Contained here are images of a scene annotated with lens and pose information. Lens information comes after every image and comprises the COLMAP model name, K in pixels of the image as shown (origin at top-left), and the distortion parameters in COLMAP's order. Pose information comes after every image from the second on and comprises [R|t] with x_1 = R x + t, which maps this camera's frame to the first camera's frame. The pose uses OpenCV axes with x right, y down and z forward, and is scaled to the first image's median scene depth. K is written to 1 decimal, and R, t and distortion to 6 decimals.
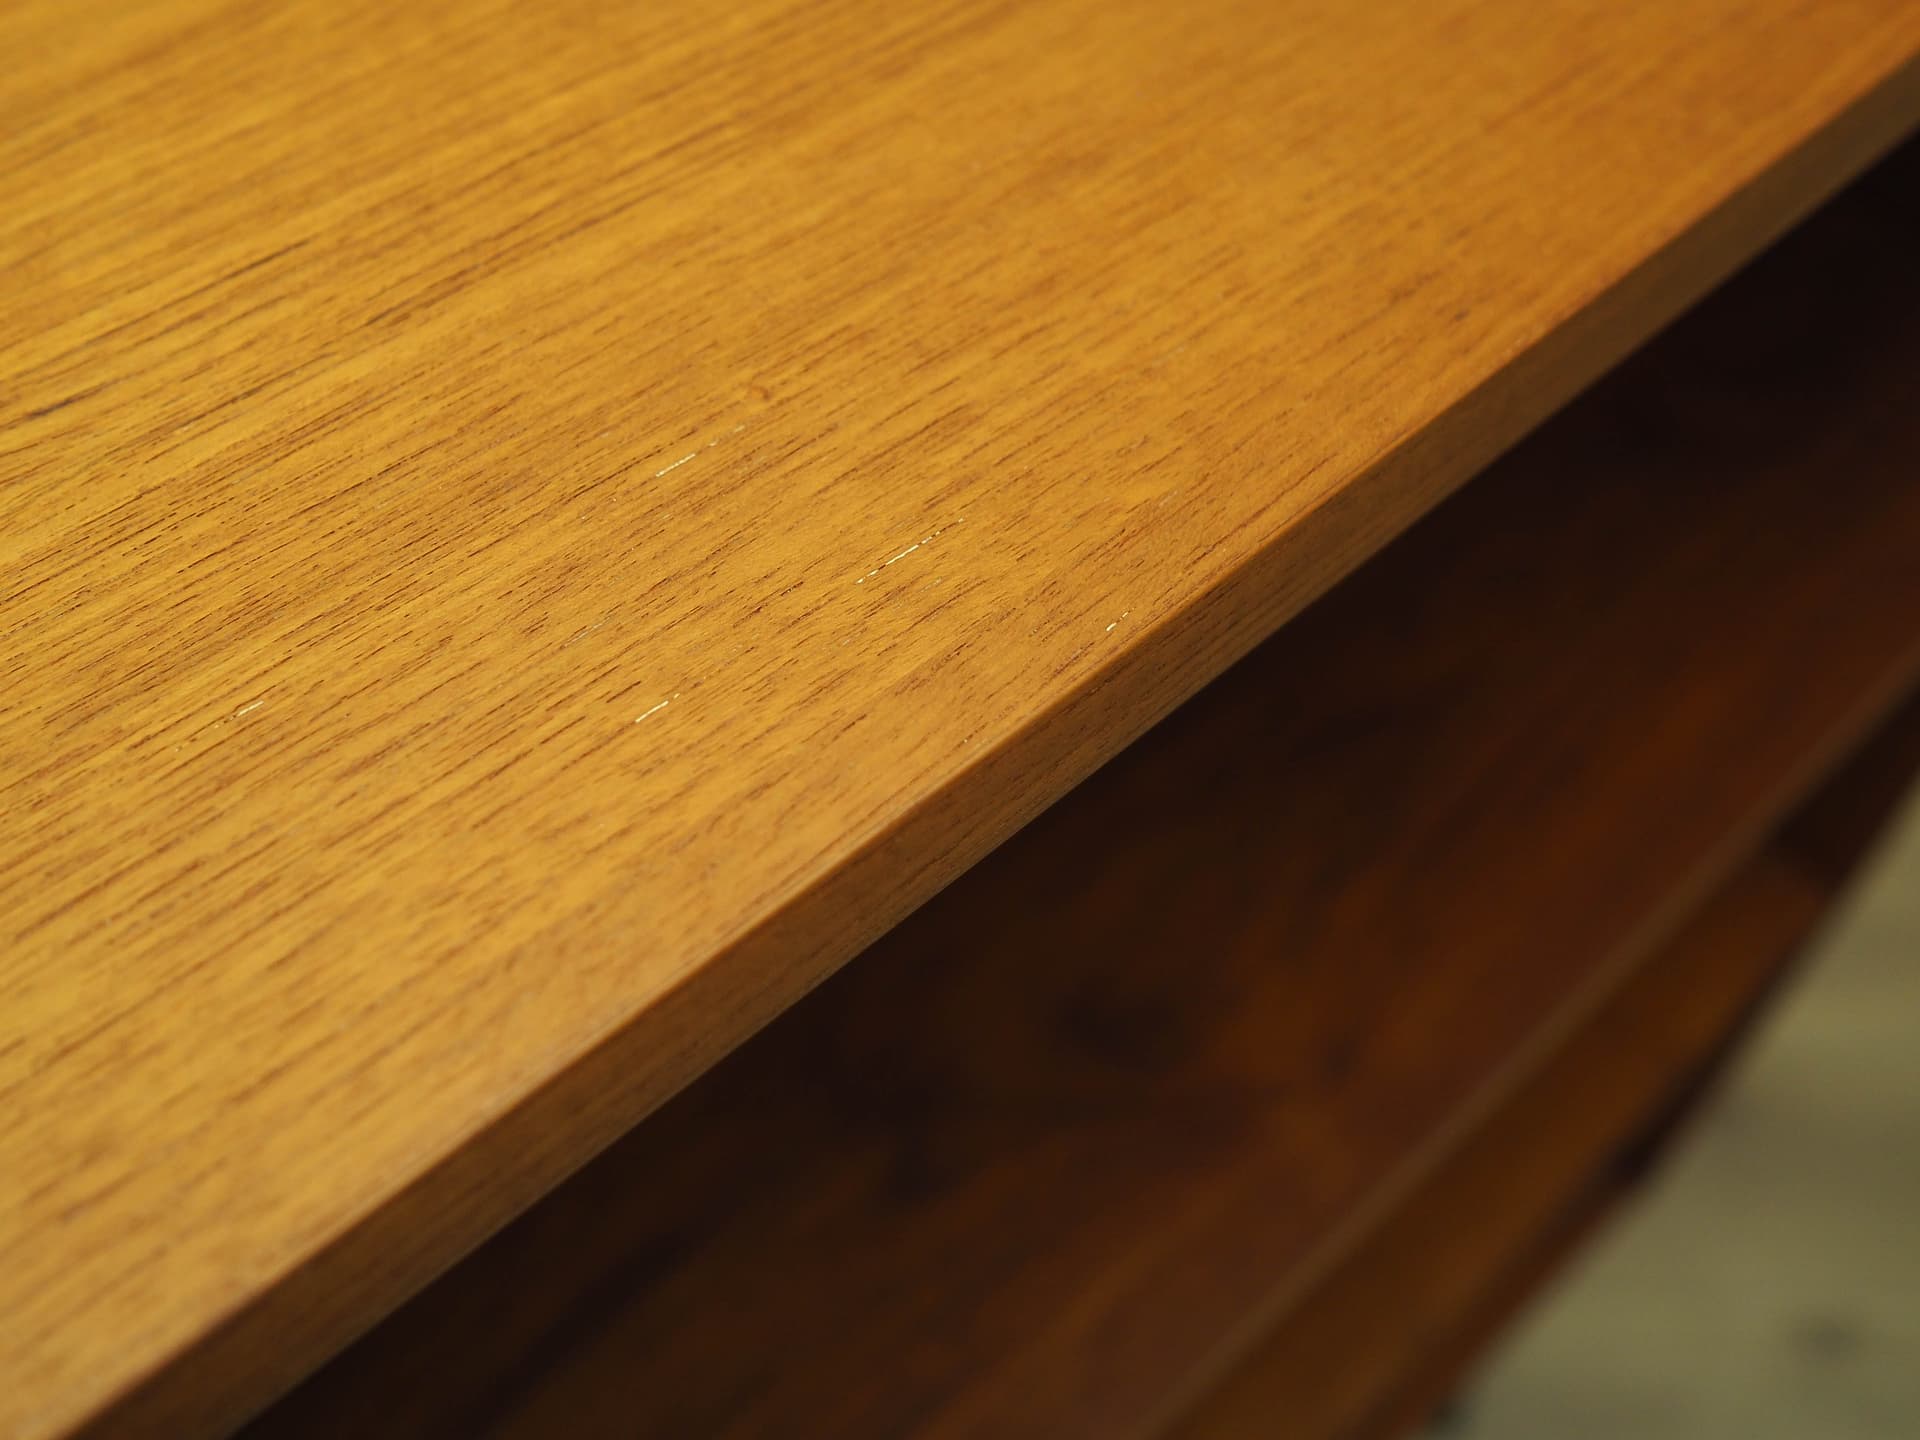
lens RADIAL K [[2226.4, 0, 857.9], [0, 2226.4, 597.8], [0, 0, 1]] dist [-0.034796, 0.020893]
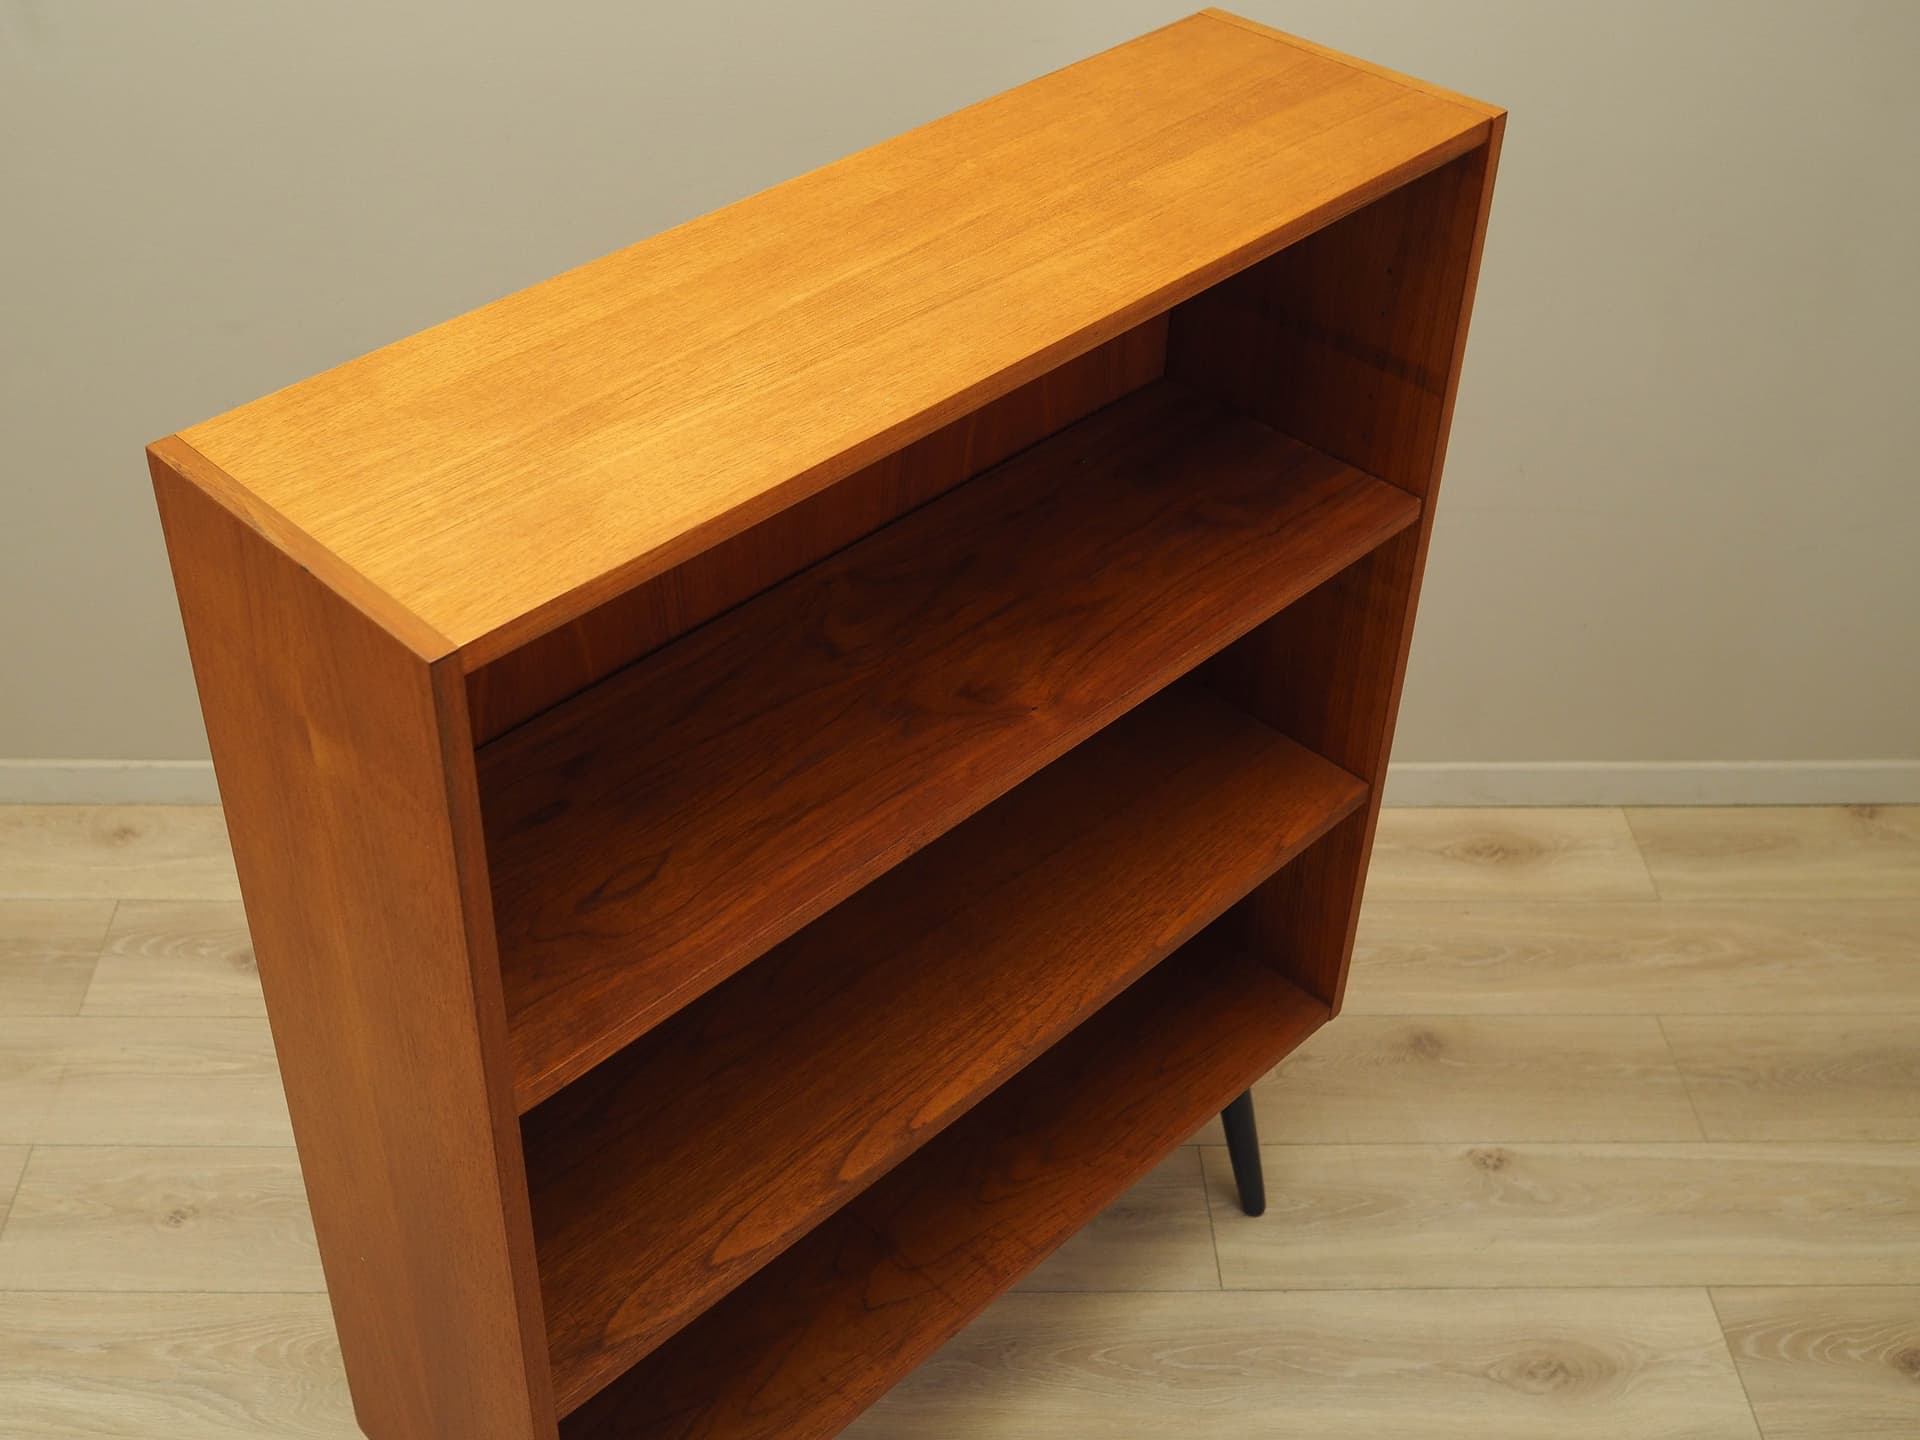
lens RADIAL K [[2226.4, 0, 857.9], [0, 2226.4, 597.8], [0, 0, 1]] dist [-0.034796, 0.020893]
pose [[0.999276, -0.037780, -0.004532, -0.044970], [0.035913, 0.975782, -0.215777, 1.585063], [0.012574, 0.215458, 0.976432, -4.193800]]
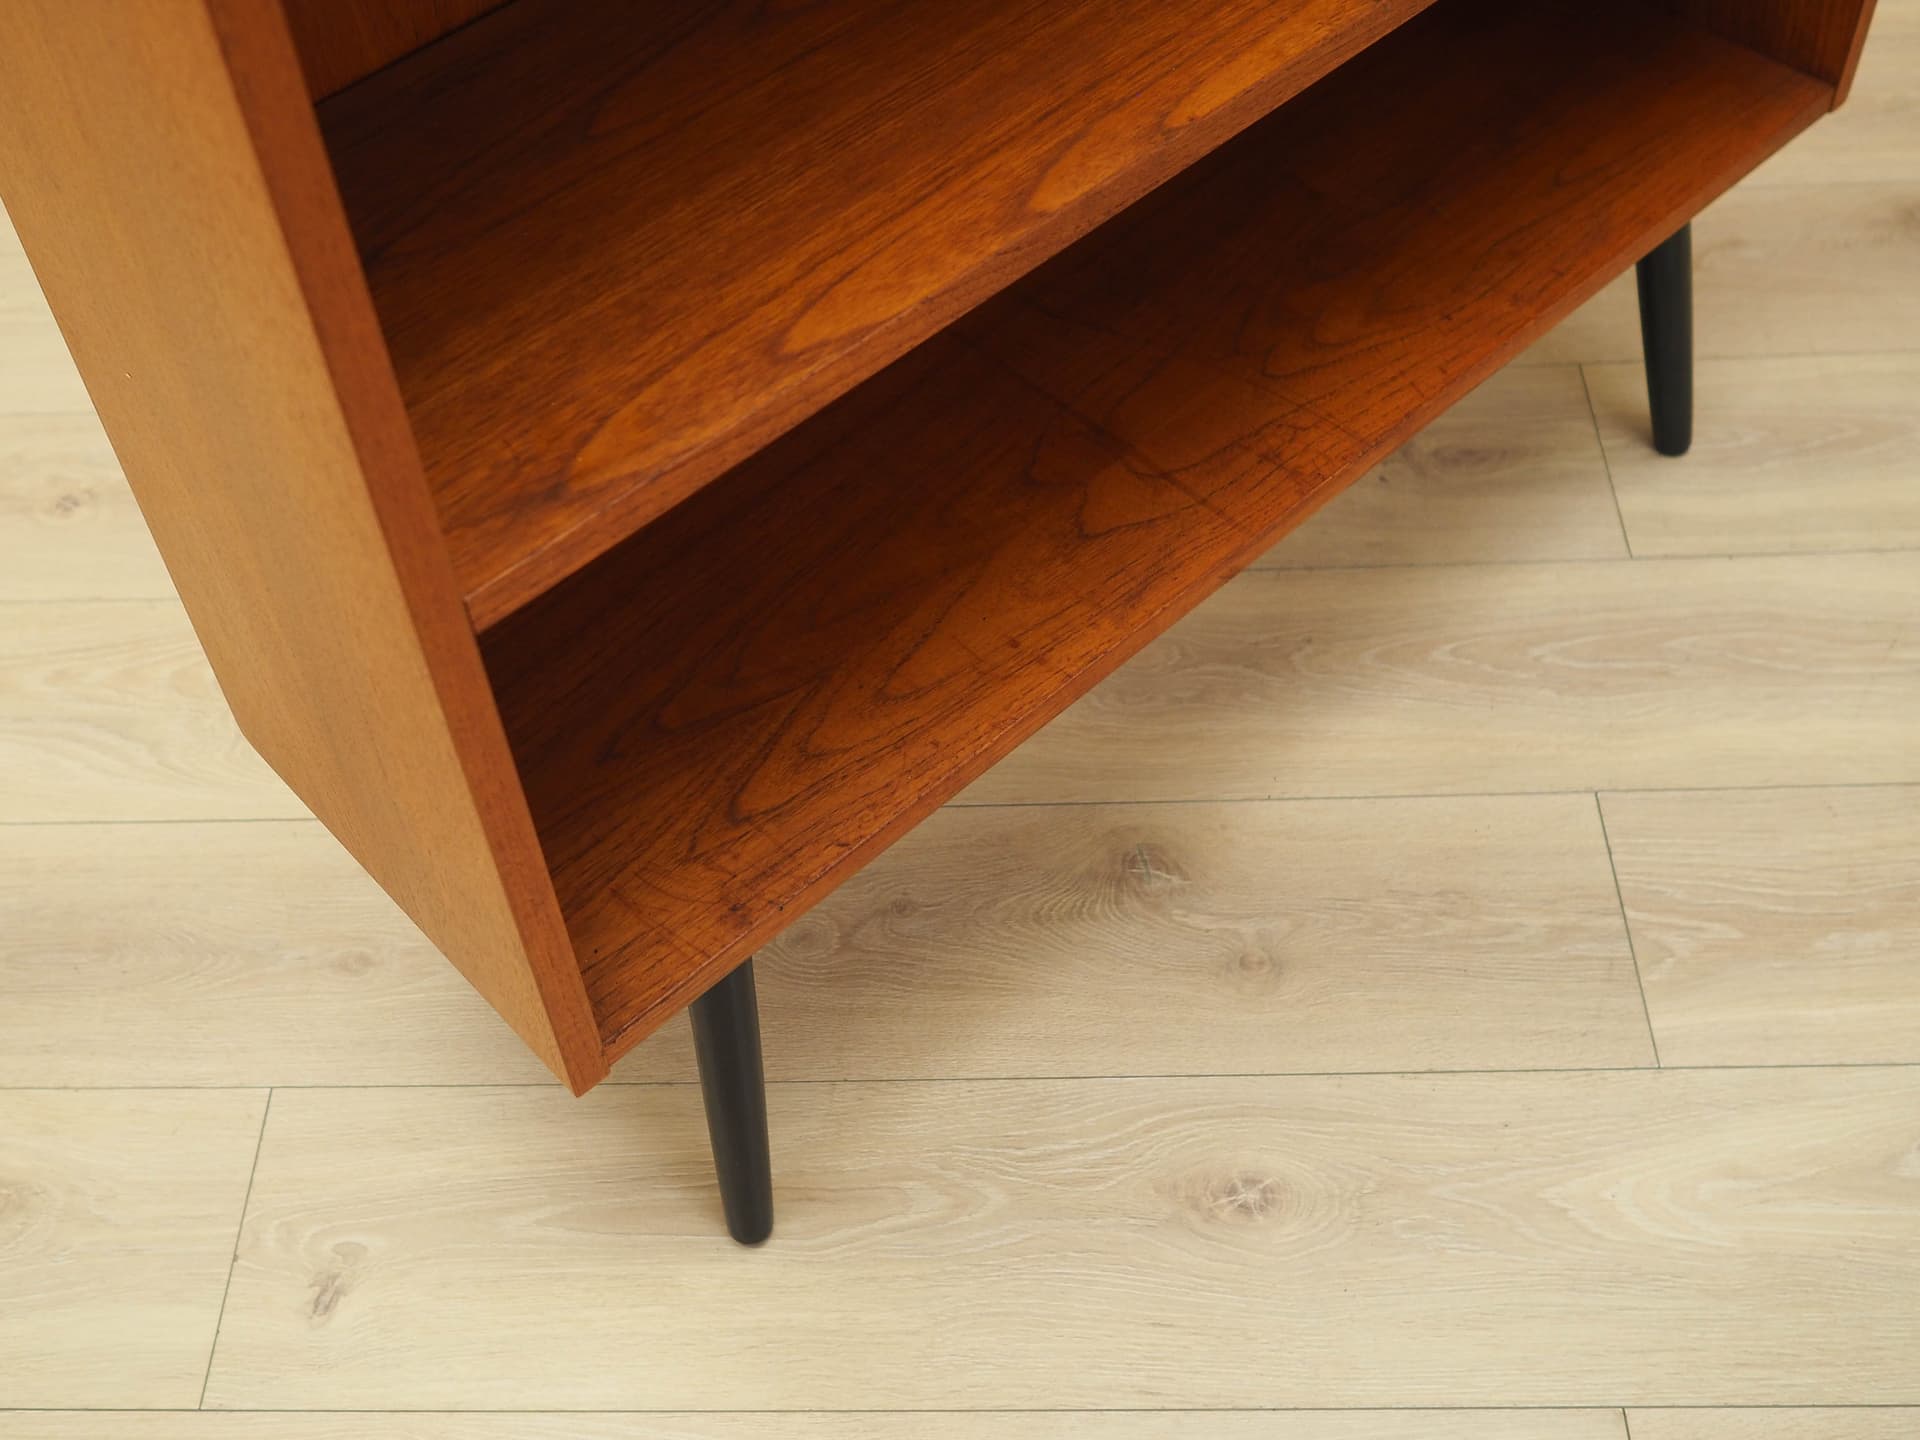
lens RADIAL K [[2226.4, 0, 857.9], [0, 2226.4, 597.8], [0, 0, 1]] dist [-0.034796, 0.020893]
pose [[0.993329, -0.060941, -0.097899, -0.165240], [0.060792, 0.998140, -0.004500, 2.457159], [0.097991, -0.001481, 0.995186, -0.706085]]
